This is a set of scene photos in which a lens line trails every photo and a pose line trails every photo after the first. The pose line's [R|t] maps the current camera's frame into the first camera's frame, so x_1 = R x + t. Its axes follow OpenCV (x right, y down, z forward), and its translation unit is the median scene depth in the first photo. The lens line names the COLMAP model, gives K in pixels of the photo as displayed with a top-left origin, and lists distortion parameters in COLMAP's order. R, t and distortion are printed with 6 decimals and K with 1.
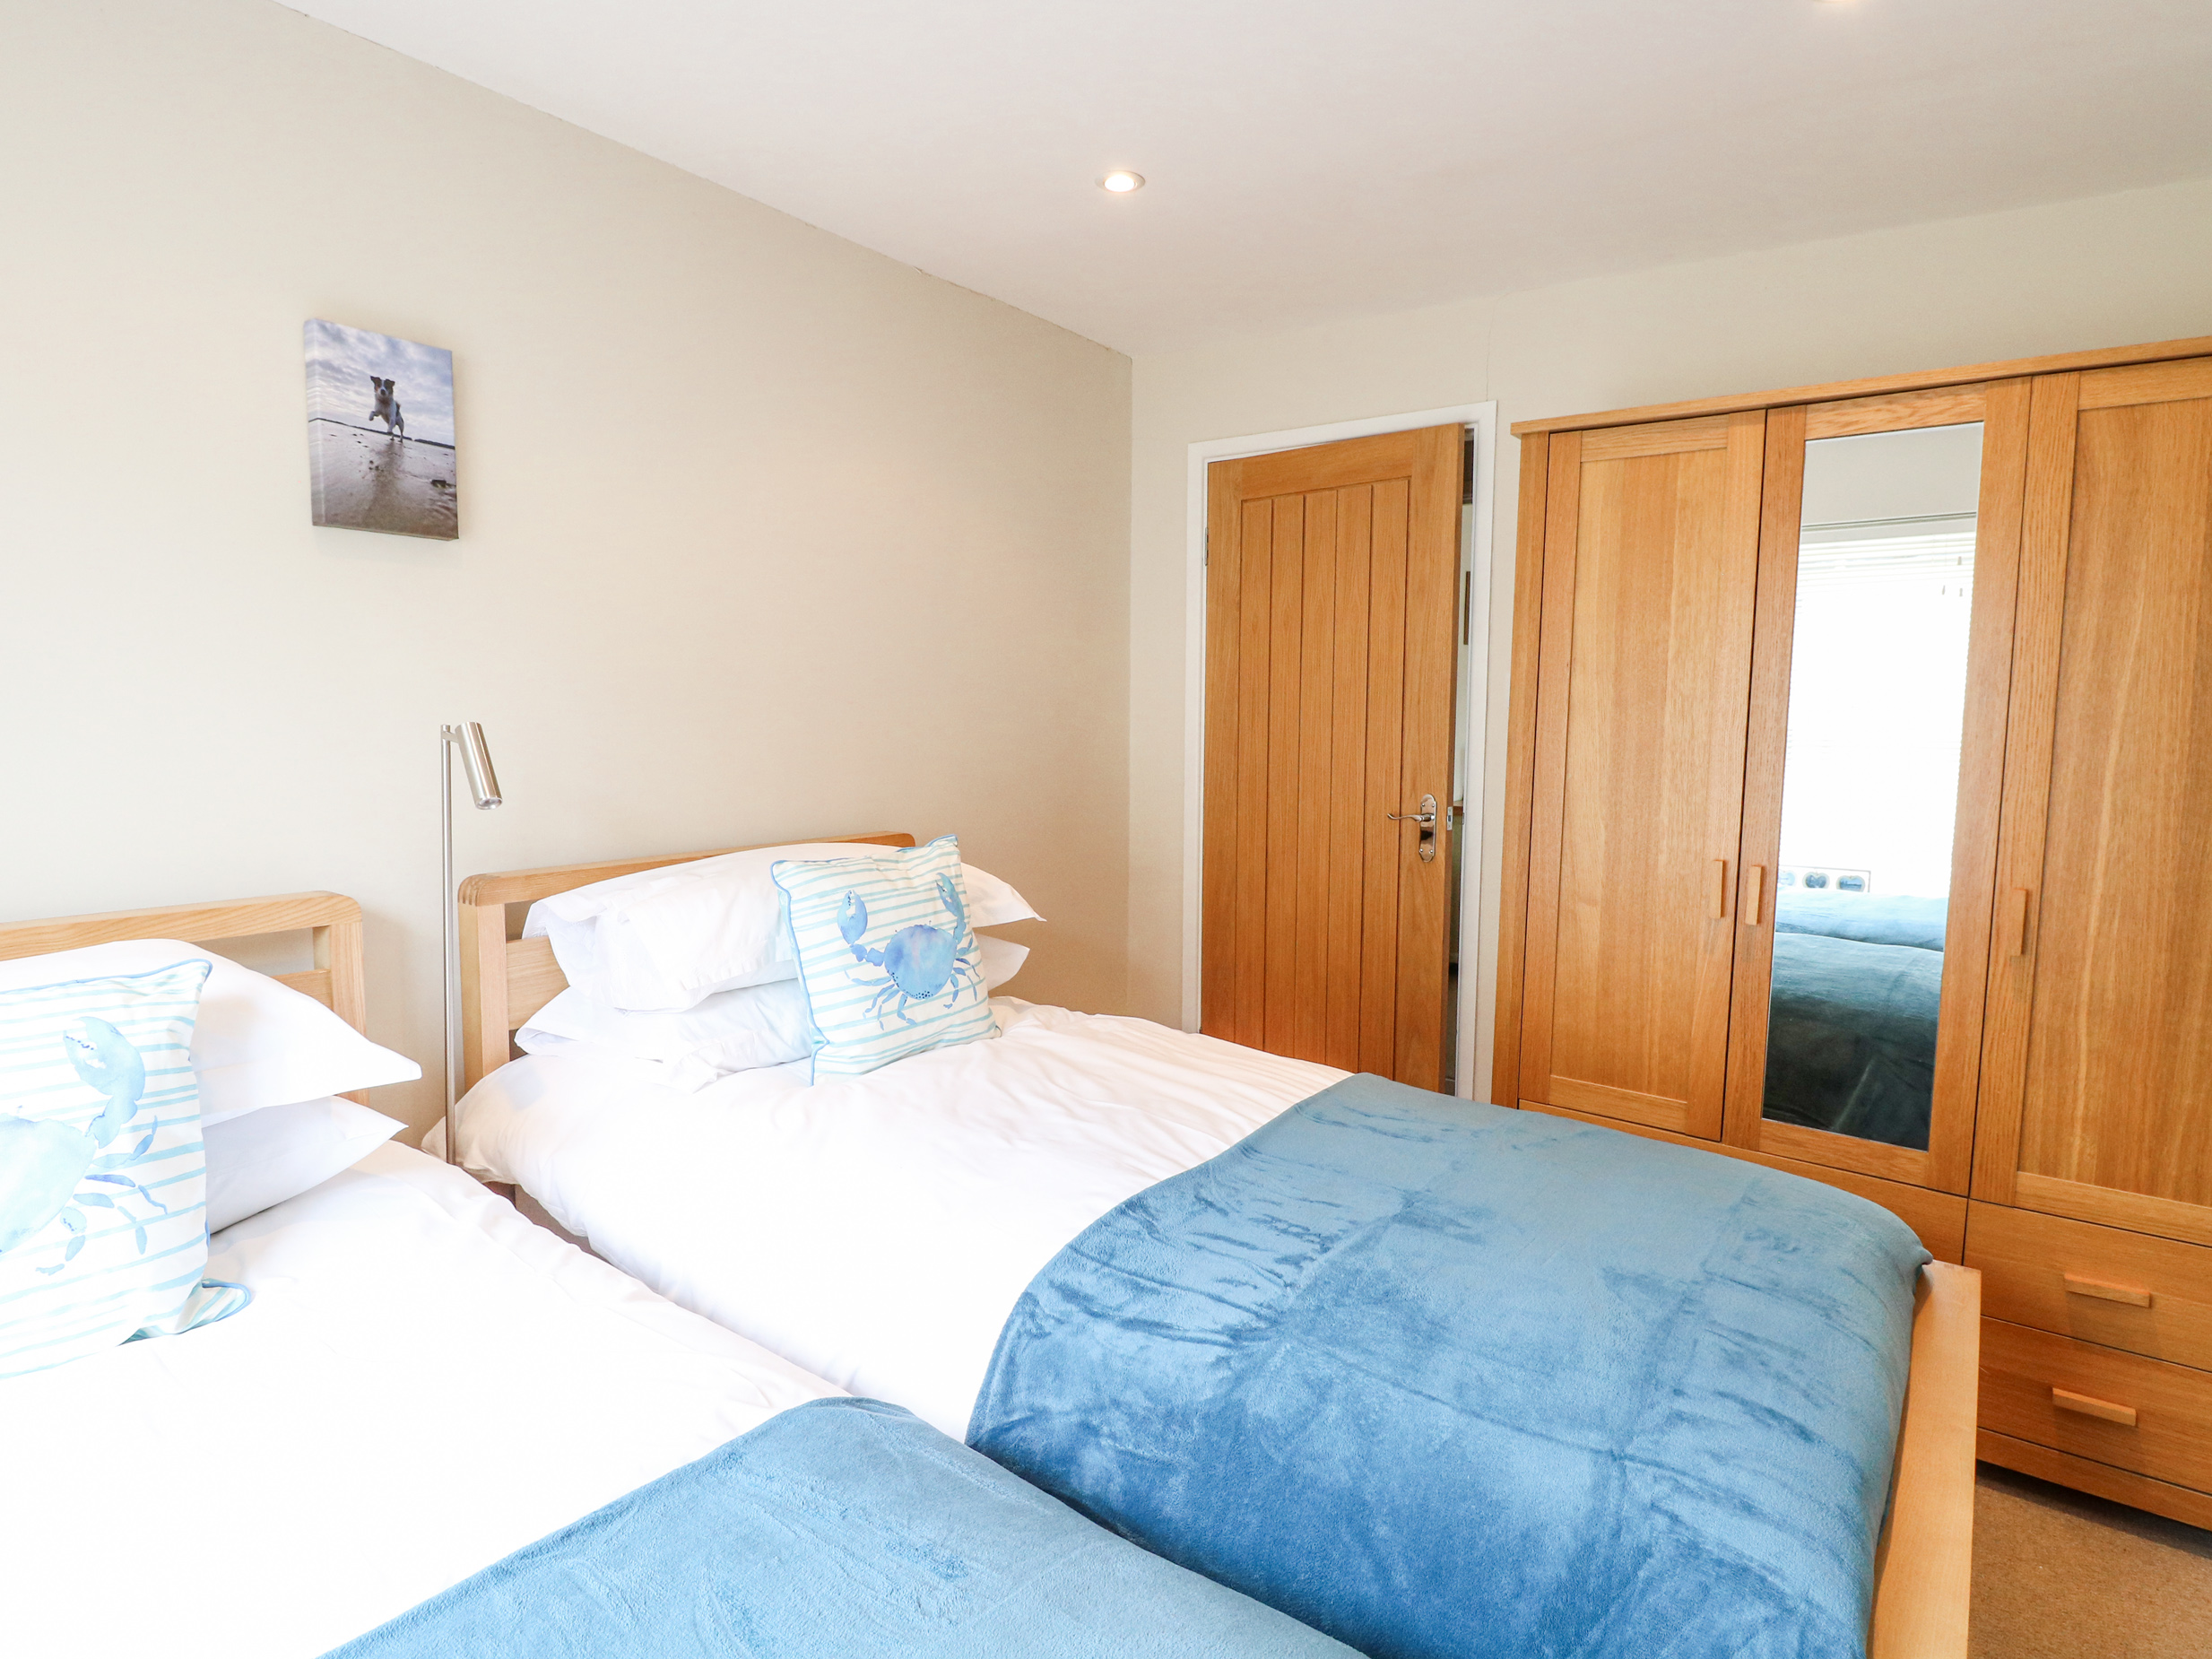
lens RADIAL K [[1208.0, 0, 1108.6], [0, 1208.0, 801.3], [0, 0, 1]] dist [0.001681, -0.014073]
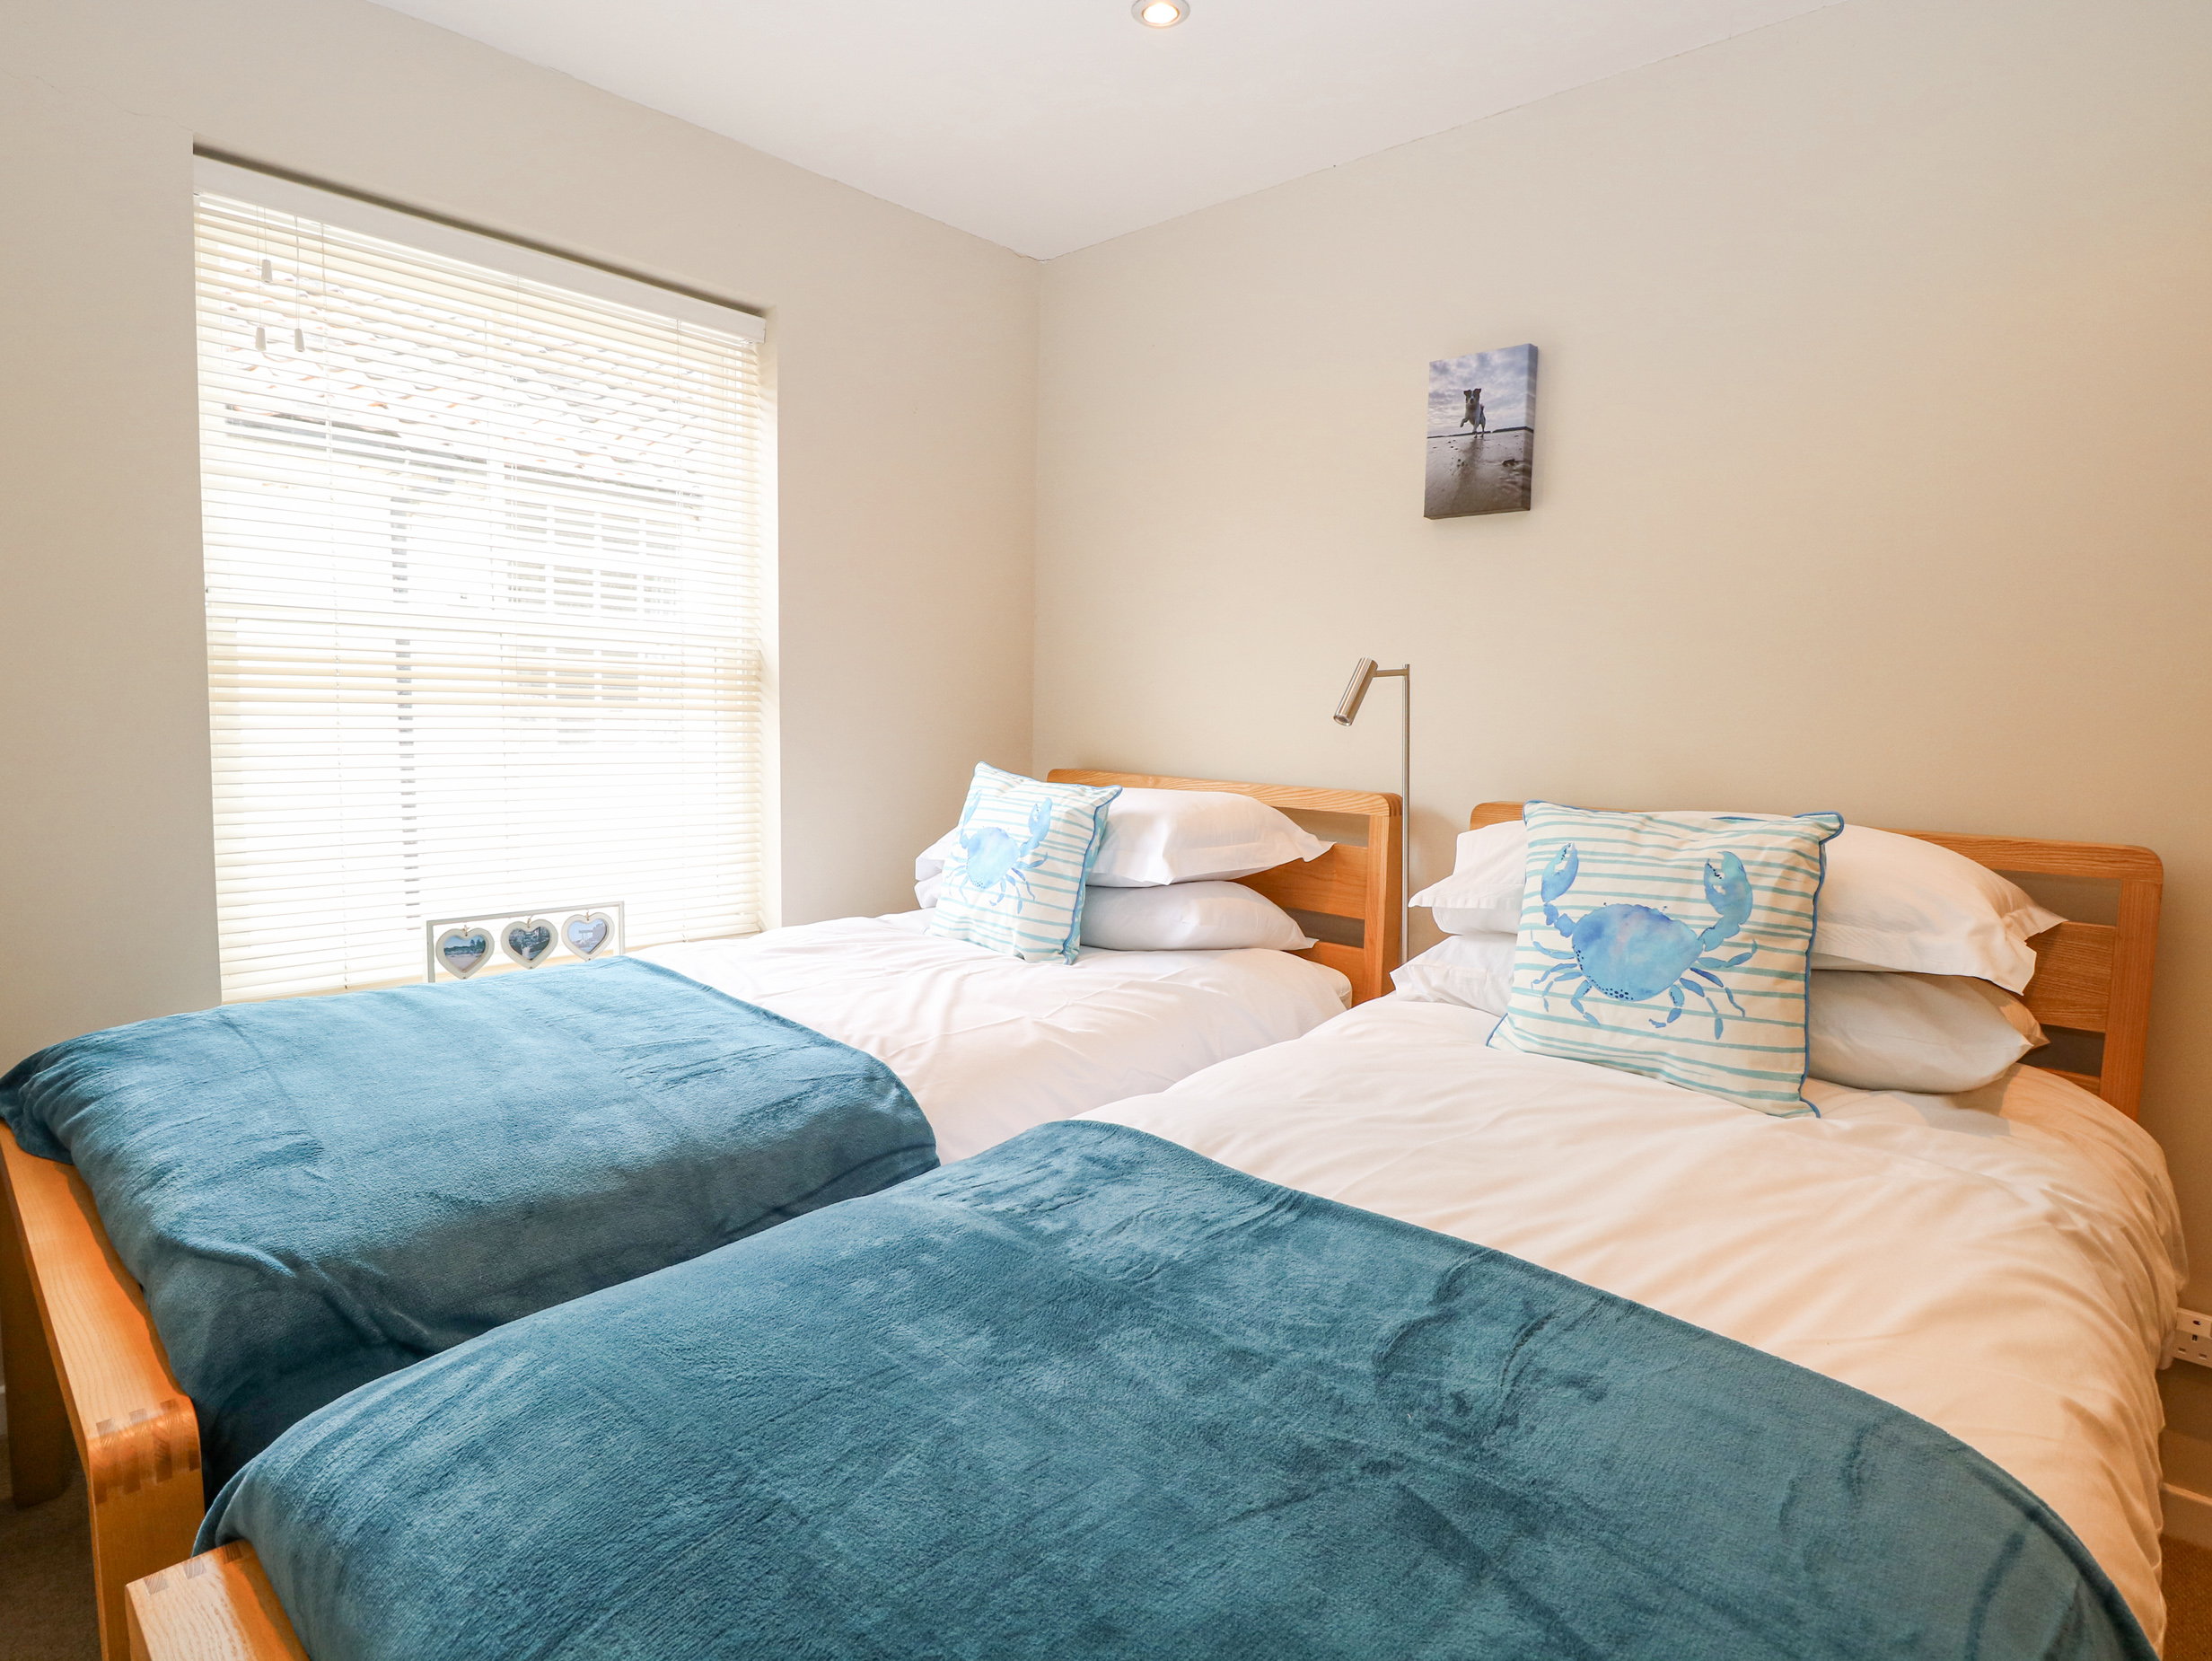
lens RADIAL K [[1208.0, 0, 1108.6], [0, 1208.0, 802.3], [0, 0, 1]] dist [0.001681, -0.014073]
pose [[-0.126789, 0.060471, -0.990085, 0.668763], [-0.102496, 0.991998, 0.073713, 0.016369], [0.986620, 0.110826, -0.119577, 0.788113]]
